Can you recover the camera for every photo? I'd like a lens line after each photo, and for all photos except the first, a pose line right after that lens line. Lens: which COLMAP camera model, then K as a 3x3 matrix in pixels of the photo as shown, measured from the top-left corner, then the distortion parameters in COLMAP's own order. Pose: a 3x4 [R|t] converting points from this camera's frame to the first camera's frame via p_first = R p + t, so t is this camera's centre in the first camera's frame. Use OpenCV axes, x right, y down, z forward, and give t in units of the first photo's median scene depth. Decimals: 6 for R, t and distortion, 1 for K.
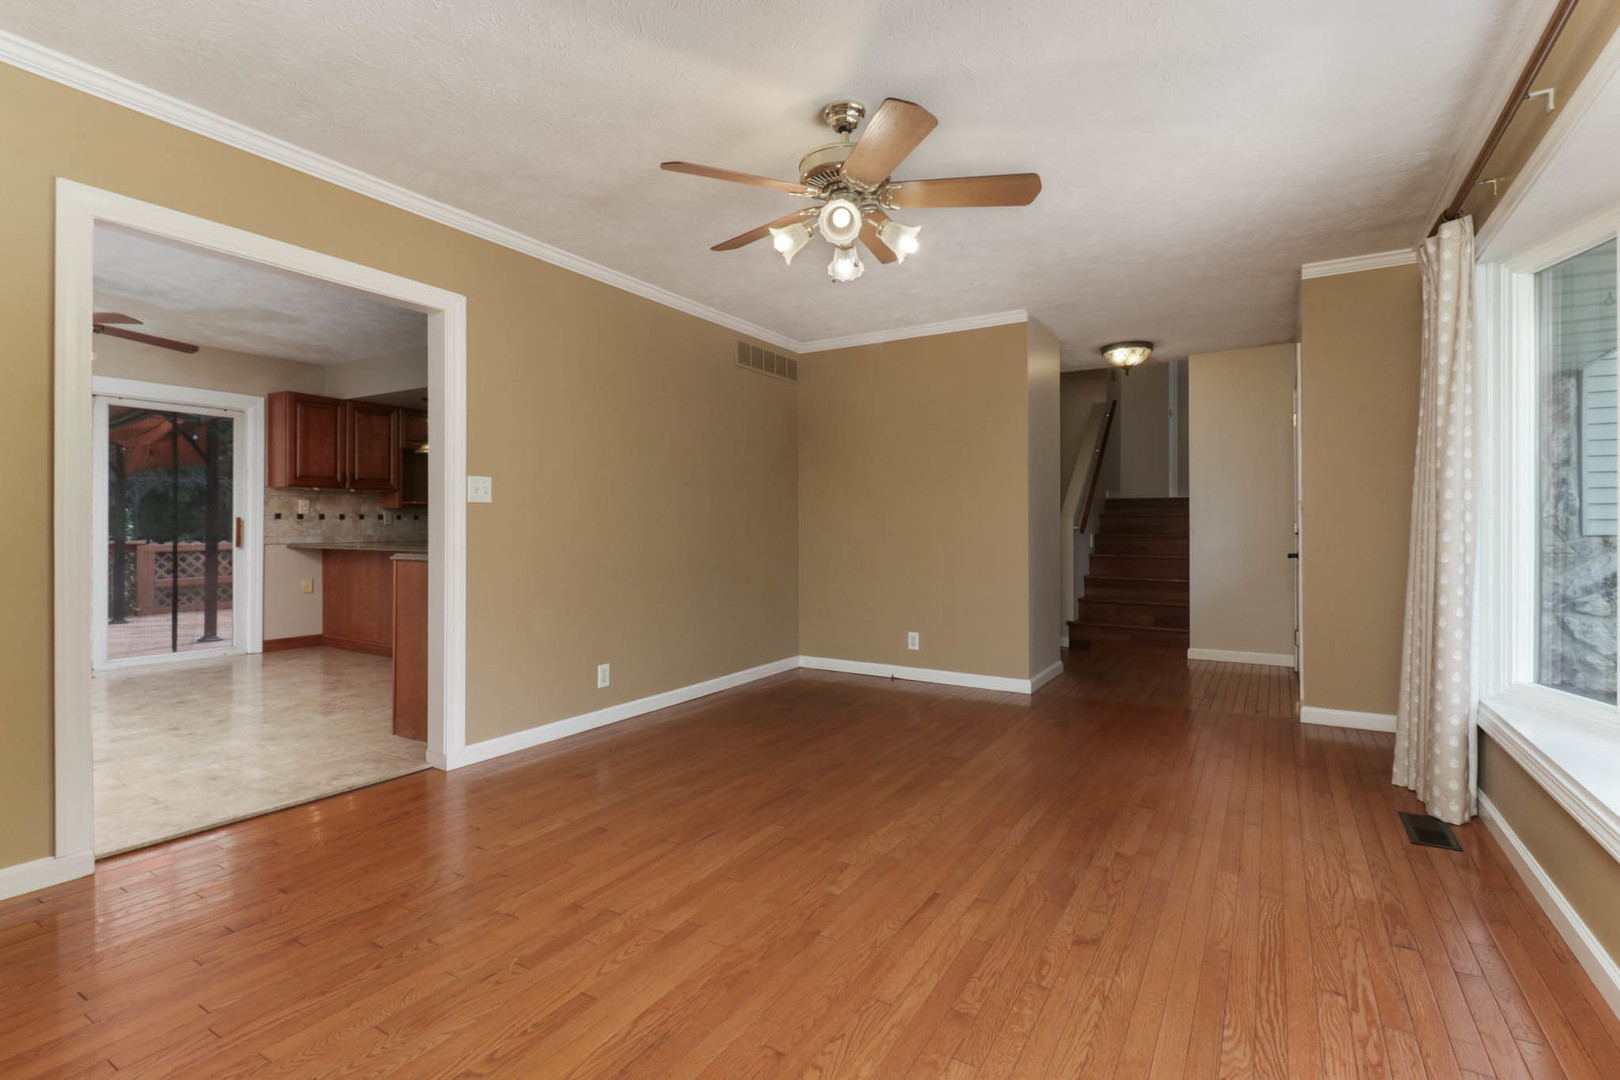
lens RADIAL K [[759.2, 0, 808.0], [0, 759.2, 532.3], [0, 0, 1]] dist [0.001338, -0.000375]
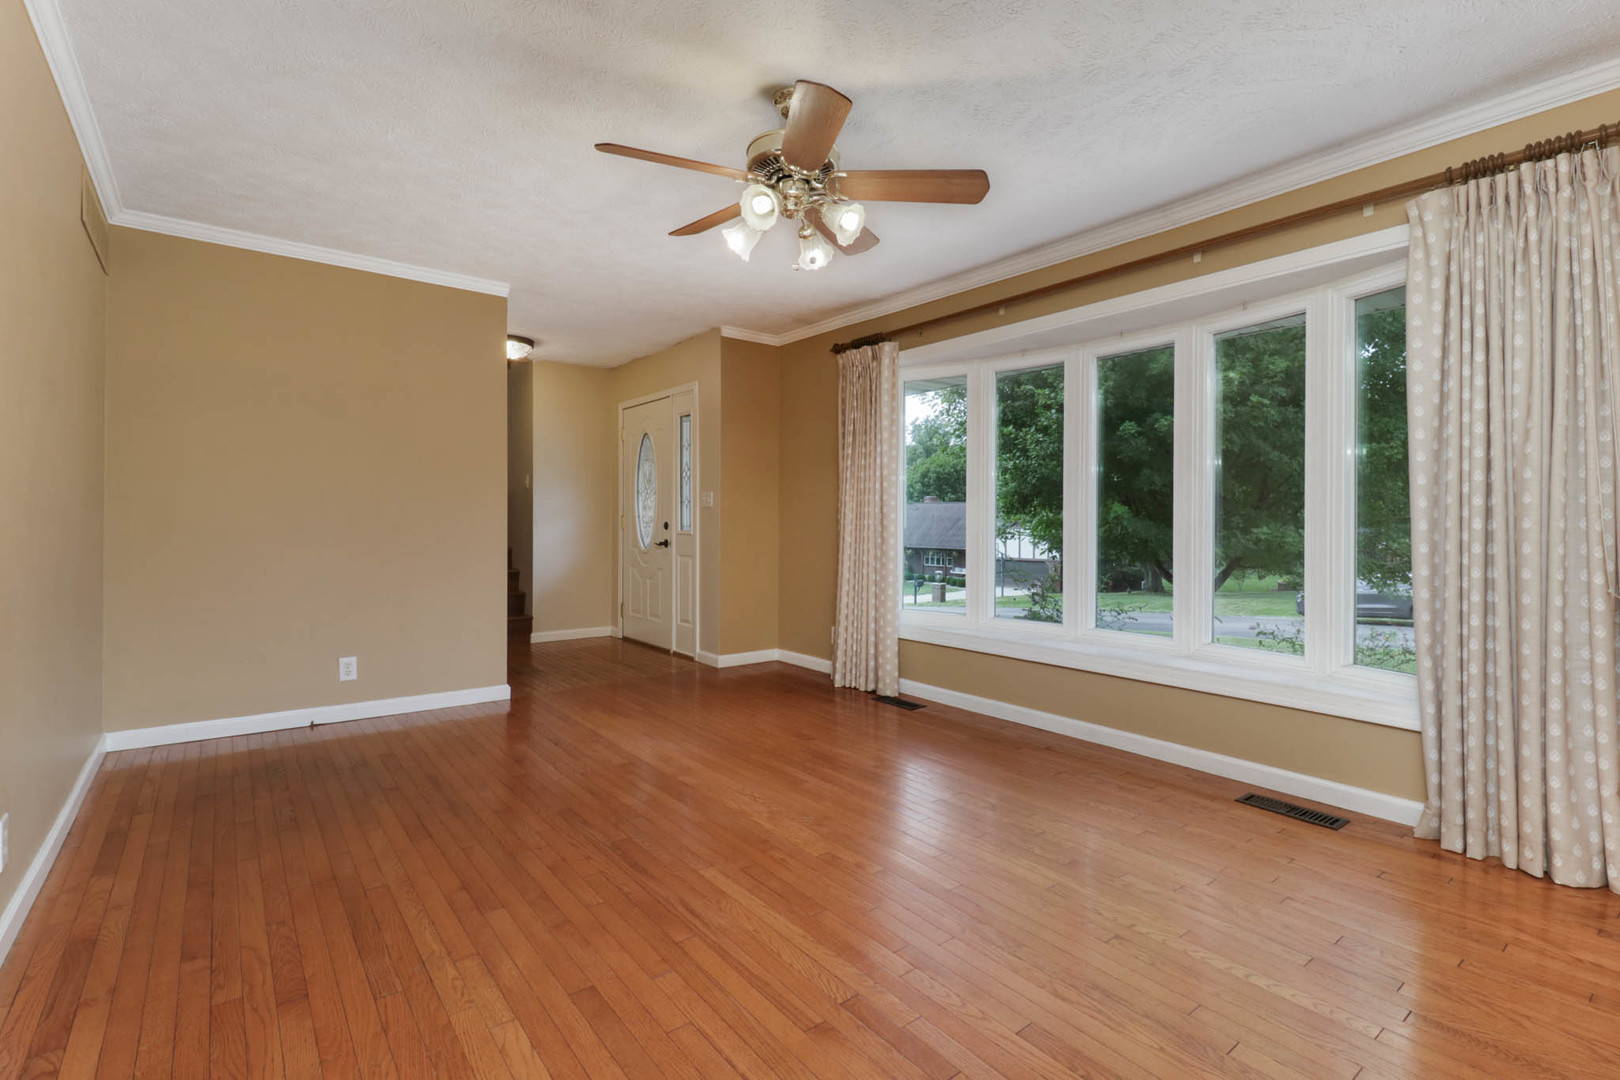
lens RADIAL K [[759.2, 0, 811.5], [0, 759.2, 523.3], [0, 0, 1]] dist [0.001338, -0.000375]
pose [[0.348013, -0.003315, 0.937484, -0.745084], [0.003380, 0.999992, 0.002281, -0.003651], [-0.937484, 0.002375, 0.348021, 0.551811]]
